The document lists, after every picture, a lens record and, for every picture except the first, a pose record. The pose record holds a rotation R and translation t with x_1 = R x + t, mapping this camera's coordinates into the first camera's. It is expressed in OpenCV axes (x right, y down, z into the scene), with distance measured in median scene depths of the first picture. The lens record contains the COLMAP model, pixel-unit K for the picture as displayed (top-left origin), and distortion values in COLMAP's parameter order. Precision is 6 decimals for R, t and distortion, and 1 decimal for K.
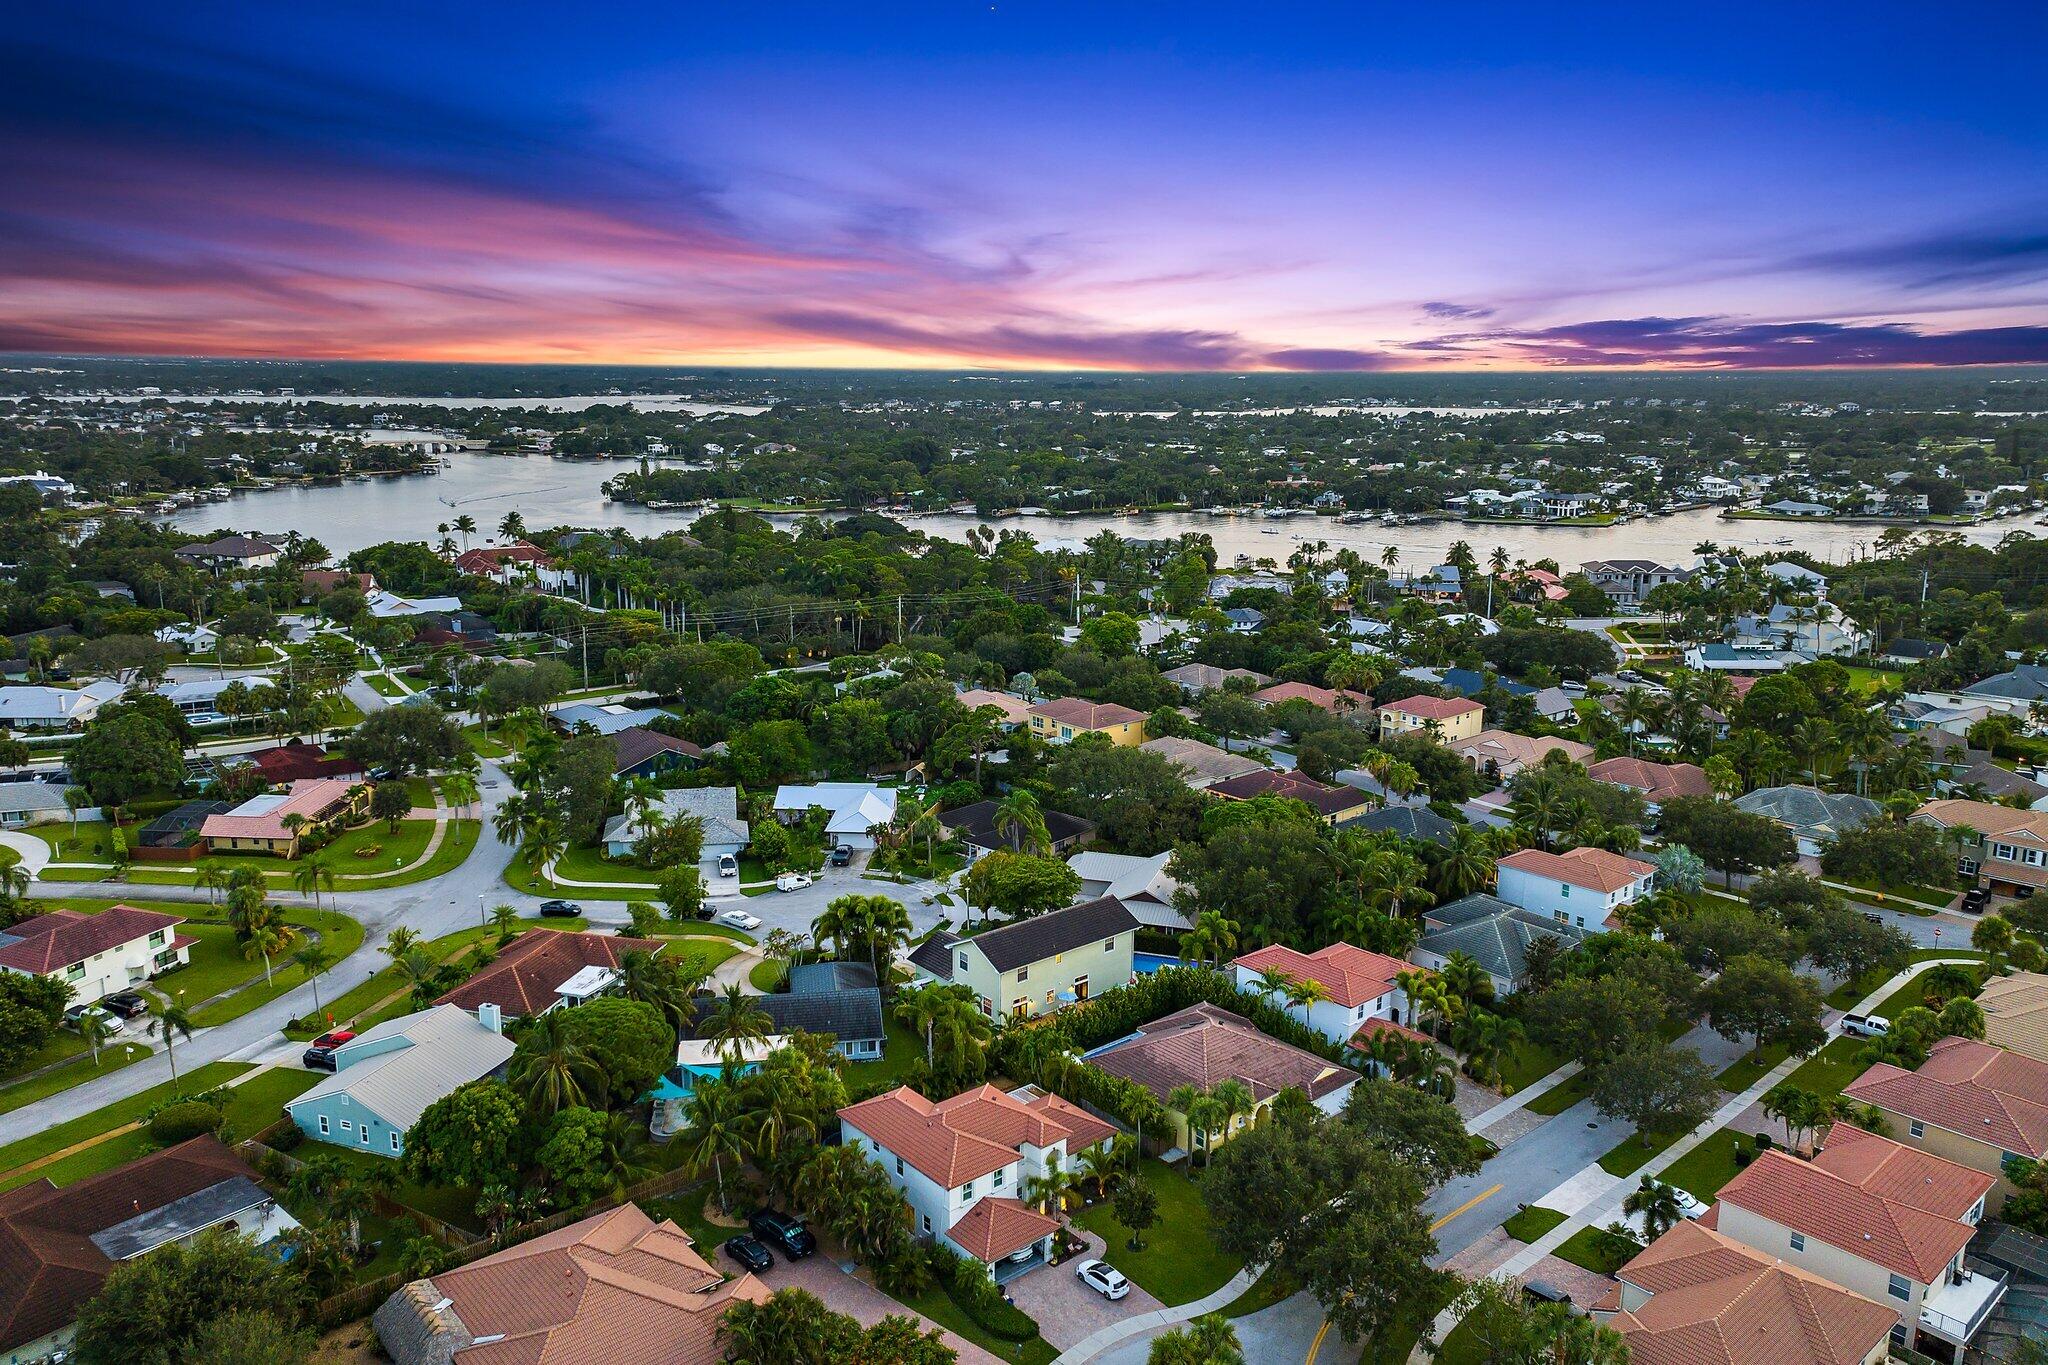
lens RADIAL K [[1444.4, 0, 1024.0], [0, 1444.4, 682.5], [0, 0, 1]] dist [-0.008707, -0.002732]
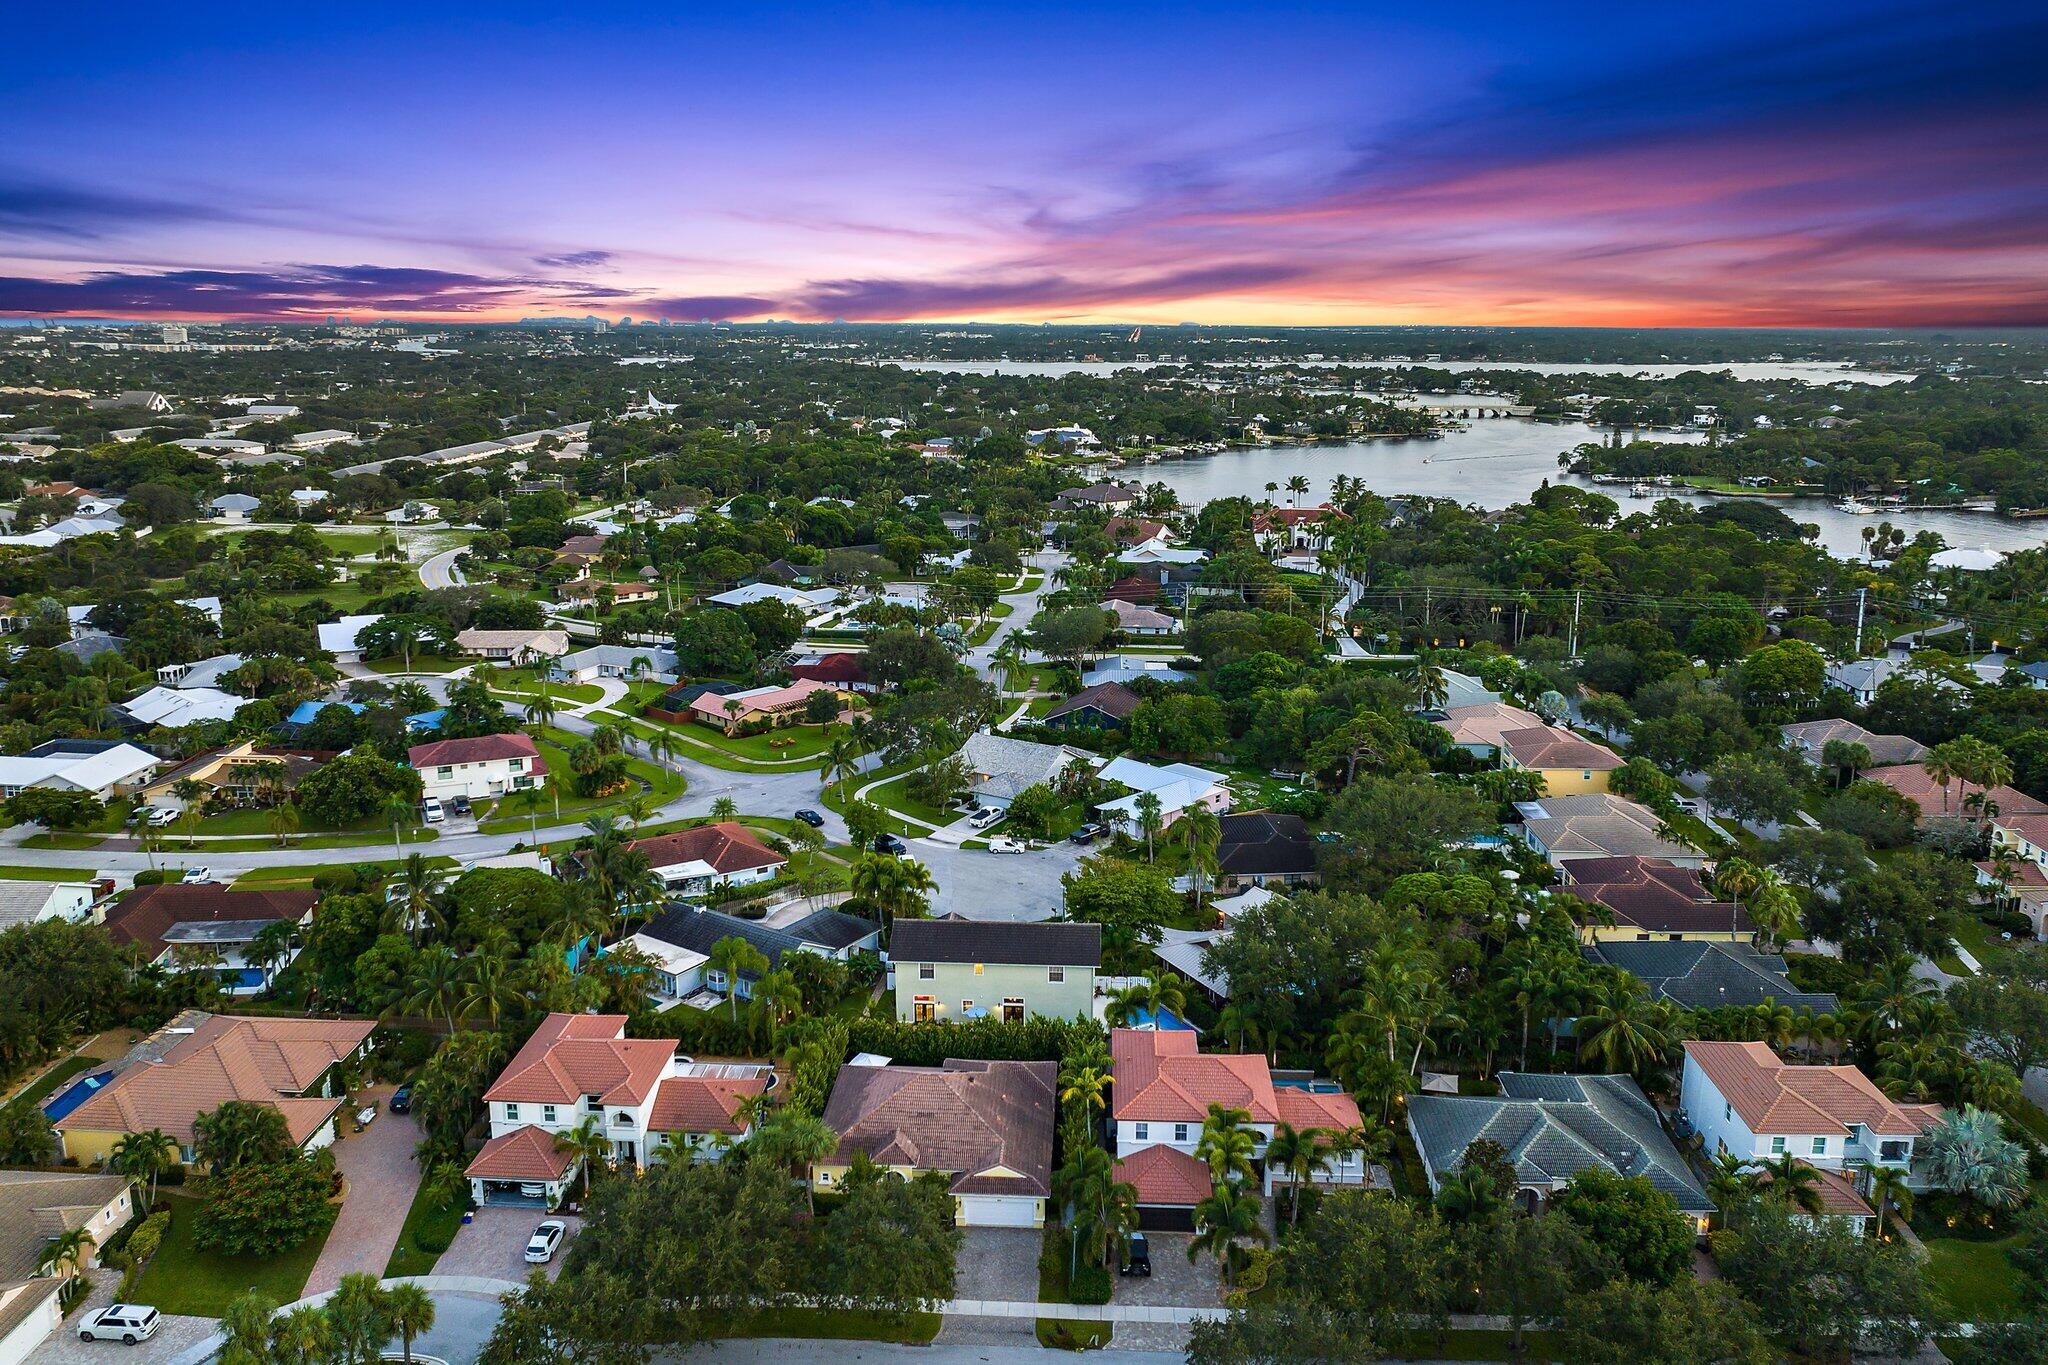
lens RADIAL K [[1444.4, 0, 1024.0], [0, 1444.4, 682.5], [0, 0, 1]] dist [-0.008707, -0.002732]
pose [[0.719271, 0.148476, -0.678678, 0.503670], [-0.133631, 0.988222, 0.074572, -0.048473], [0.681756, 0.037055, 0.730640, 0.266654]]
